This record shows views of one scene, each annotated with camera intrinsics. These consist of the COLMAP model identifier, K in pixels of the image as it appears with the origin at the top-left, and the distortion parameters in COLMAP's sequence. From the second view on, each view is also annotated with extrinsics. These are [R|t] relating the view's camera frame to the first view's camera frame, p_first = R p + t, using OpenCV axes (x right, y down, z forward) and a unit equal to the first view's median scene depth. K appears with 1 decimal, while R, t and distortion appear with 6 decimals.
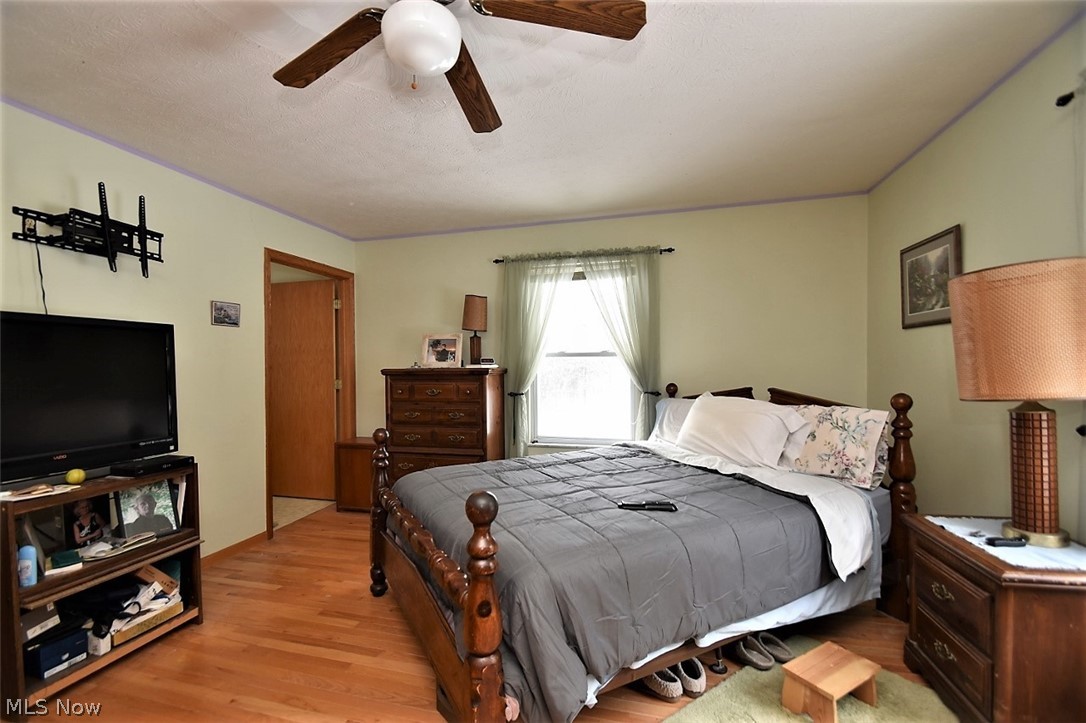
lens RADIAL K [[471.5, 0, 526.2], [0, 471.5, 376.9], [0, 0, 1]] dist [0.017769, -0.018583]
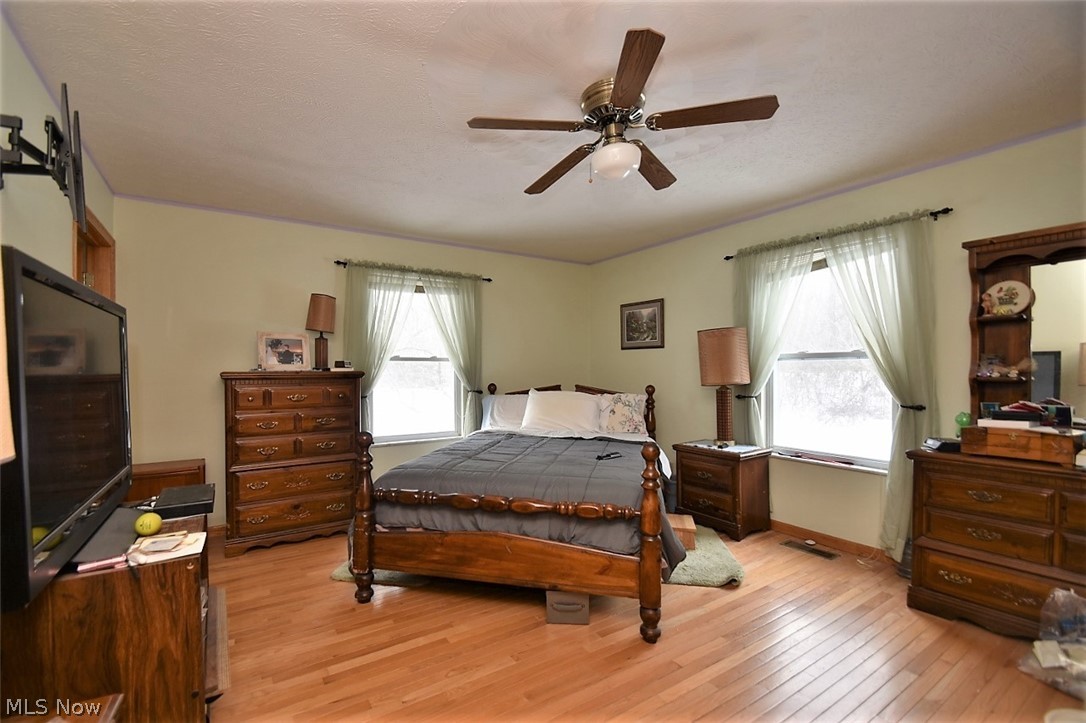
lens RADIAL K [[471.5, 0, 526.2], [0, 471.5, 376.9], [0, 0, 1]] dist [0.017769, -0.018583]
pose [[0.675649, -0.007374, 0.737186, -0.561185], [0.012880, 0.999915, -0.001803, -0.000369], [-0.737111, 0.010713, 0.675687, 0.056429]]
